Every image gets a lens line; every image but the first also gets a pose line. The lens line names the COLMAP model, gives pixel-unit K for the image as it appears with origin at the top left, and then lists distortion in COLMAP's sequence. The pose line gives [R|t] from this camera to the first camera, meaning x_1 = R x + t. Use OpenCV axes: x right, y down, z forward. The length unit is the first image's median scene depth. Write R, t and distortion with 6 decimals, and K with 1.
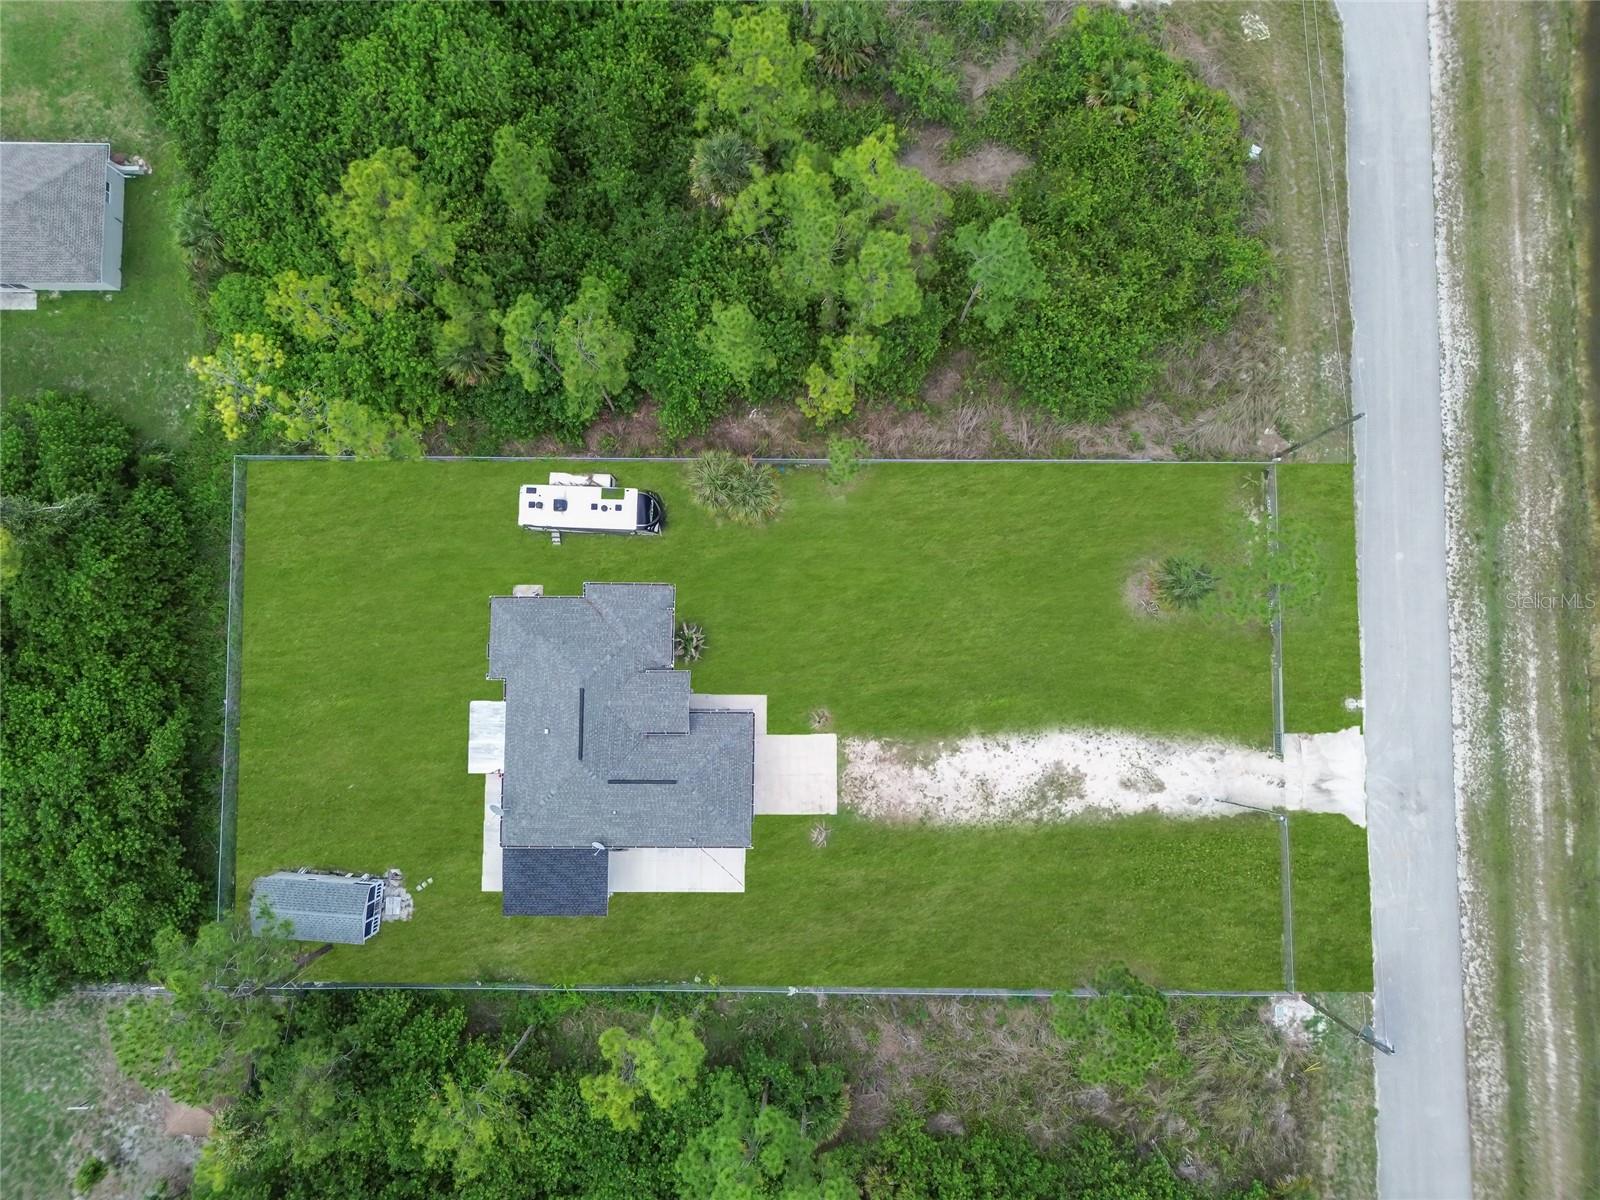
lens RADIAL K [[1124.9, 0, 800.0], [0, 1124.9, 600.0], [0, 0, 1]] dist [0.056351, -0.061455]
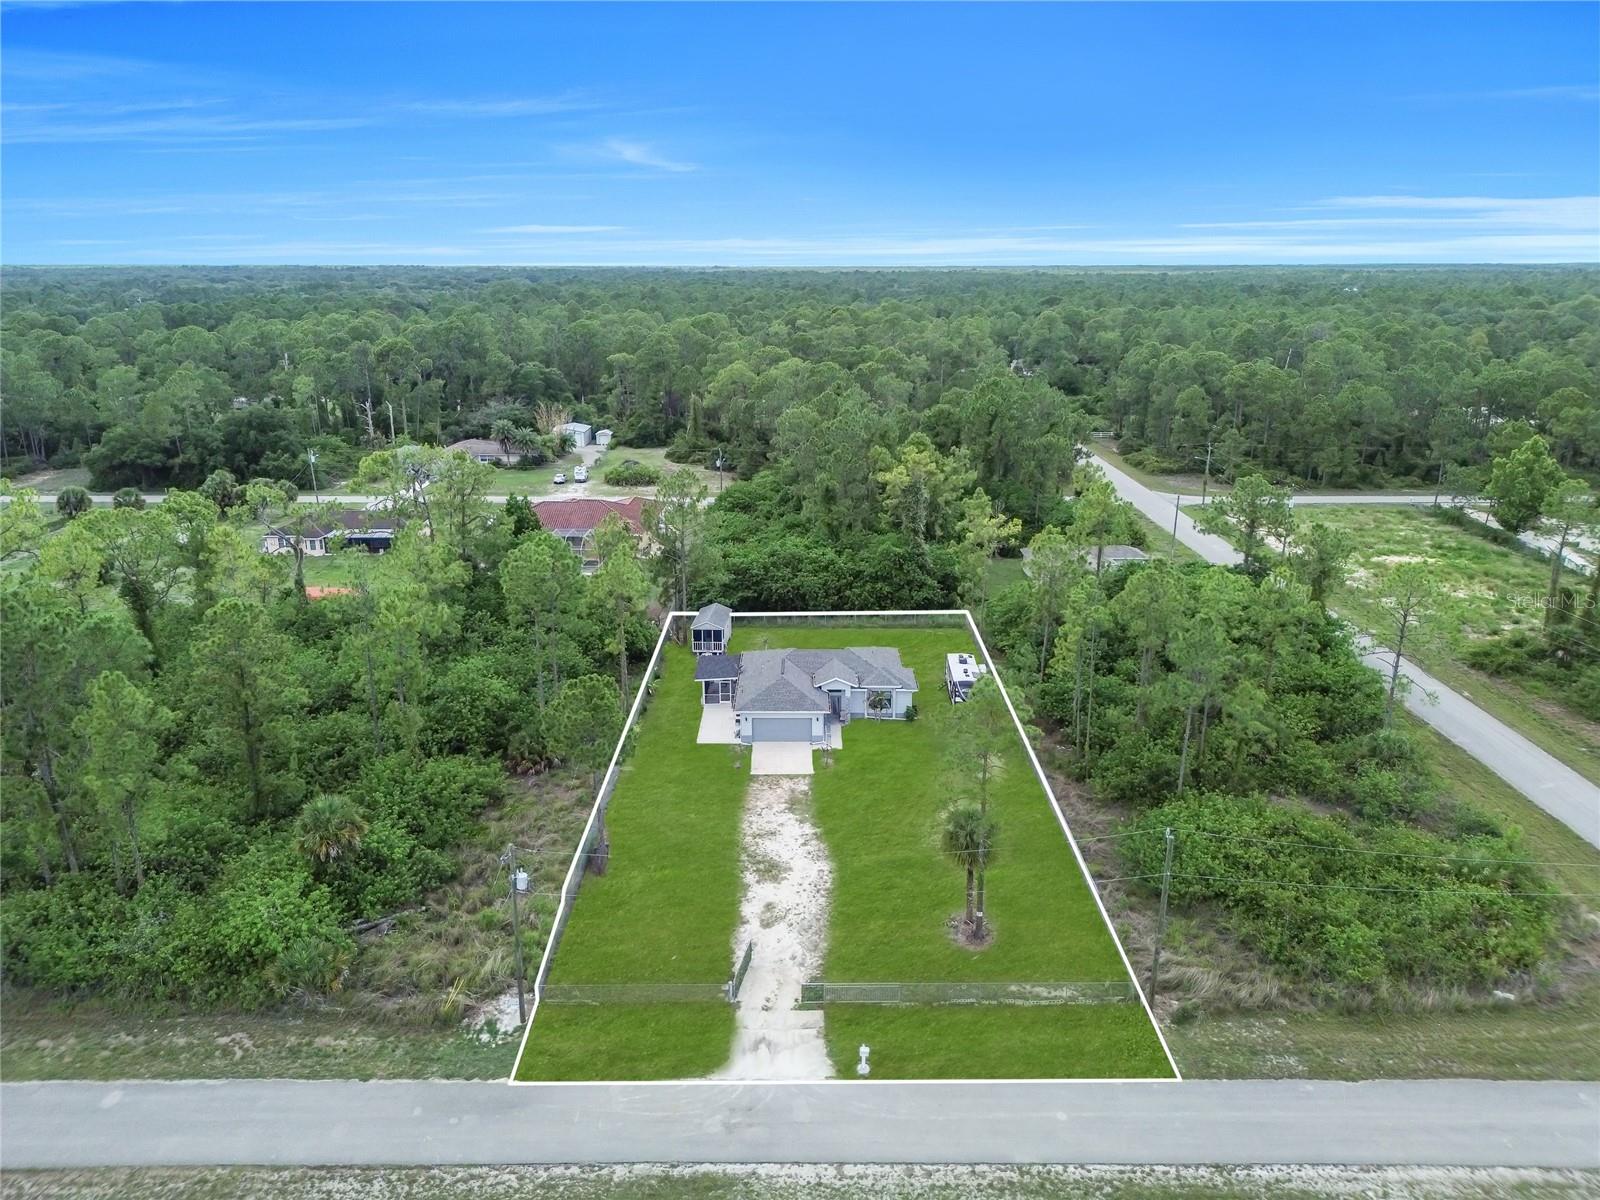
lens RADIAL K [[1124.9, 0, 800.0], [0, 1124.9, 600.0], [0, 0, 1]] dist [0.056351, -0.061455]
pose [[0.004077, 0.297339, -0.954763, 1.163658], [-0.997561, 0.067735, 0.016835, 0.100517], [0.069677, 0.952366, 0.296890, 0.445352]]
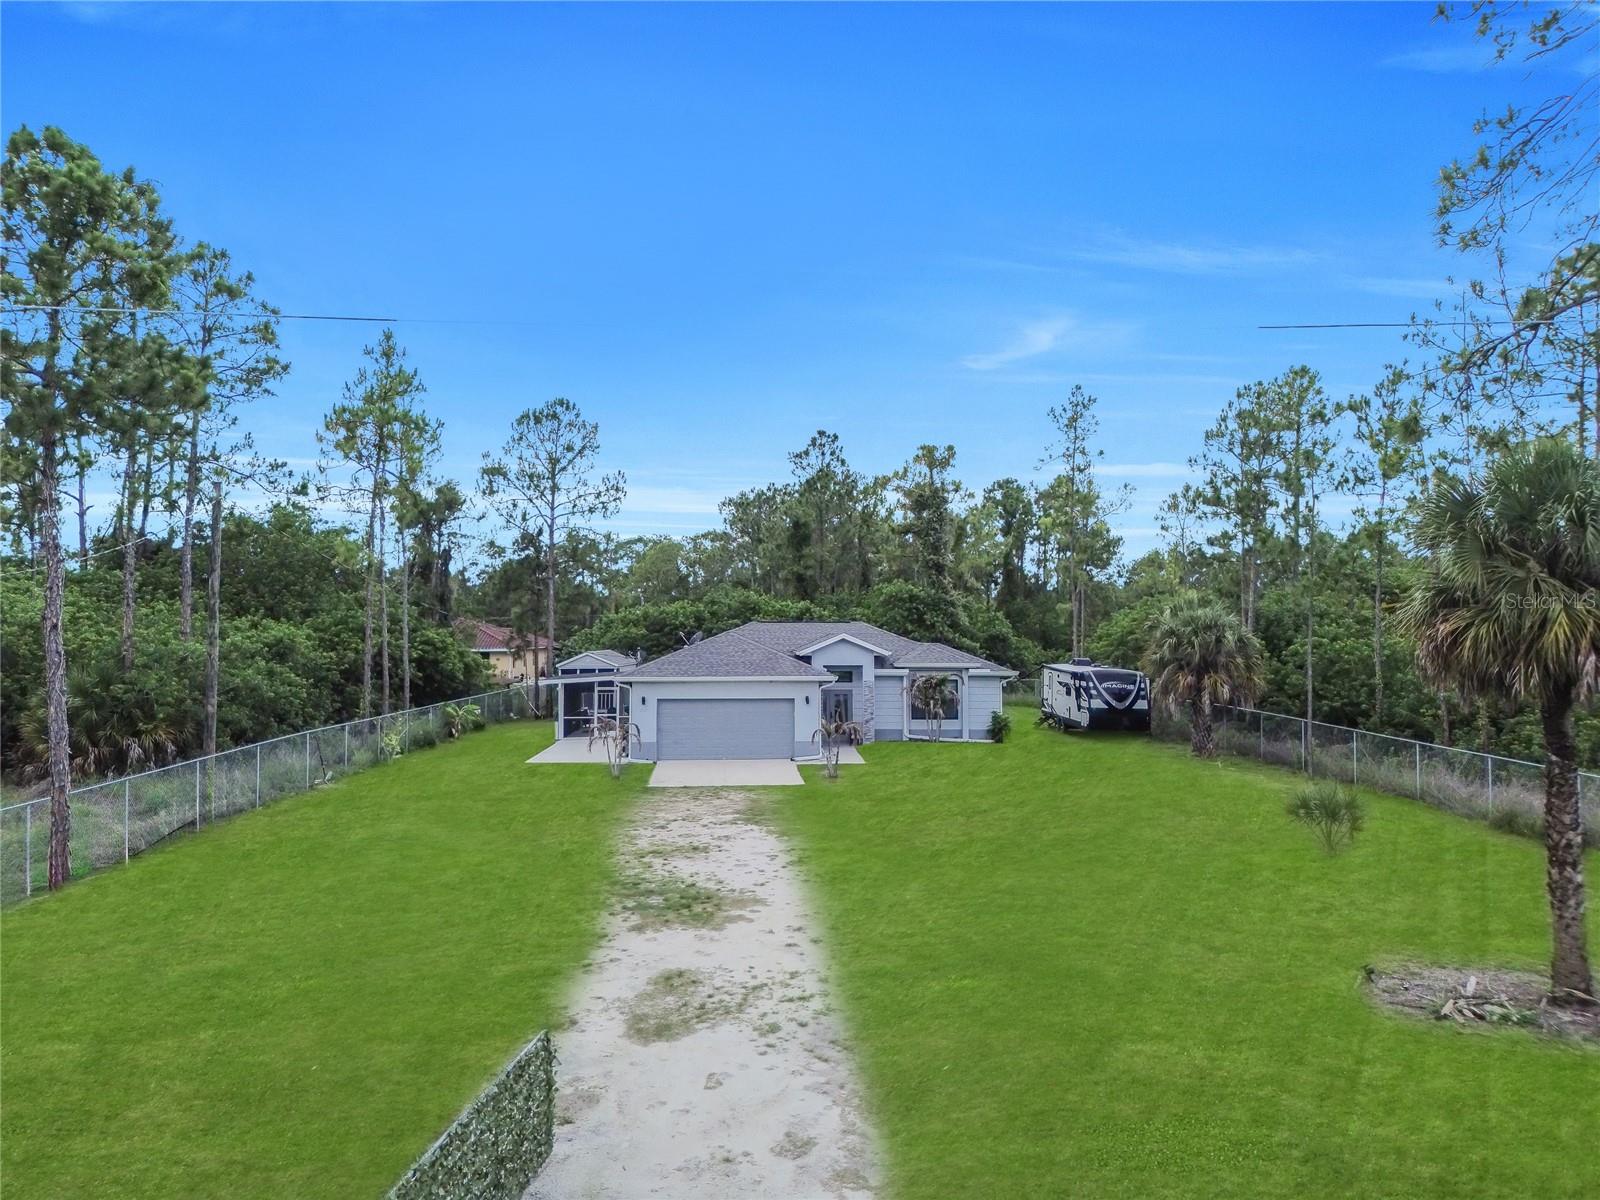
lens RADIAL K [[1124.9, 0, 800.0], [0, 1124.9, 600.0], [0, 0, 1]] dist [0.056351, -0.061455]
pose [[0.056708, -0.019327, -0.998204, 0.528777], [-0.996005, 0.067989, -0.057899, 0.144996], [0.068986, 0.997499, -0.015394, 0.924967]]
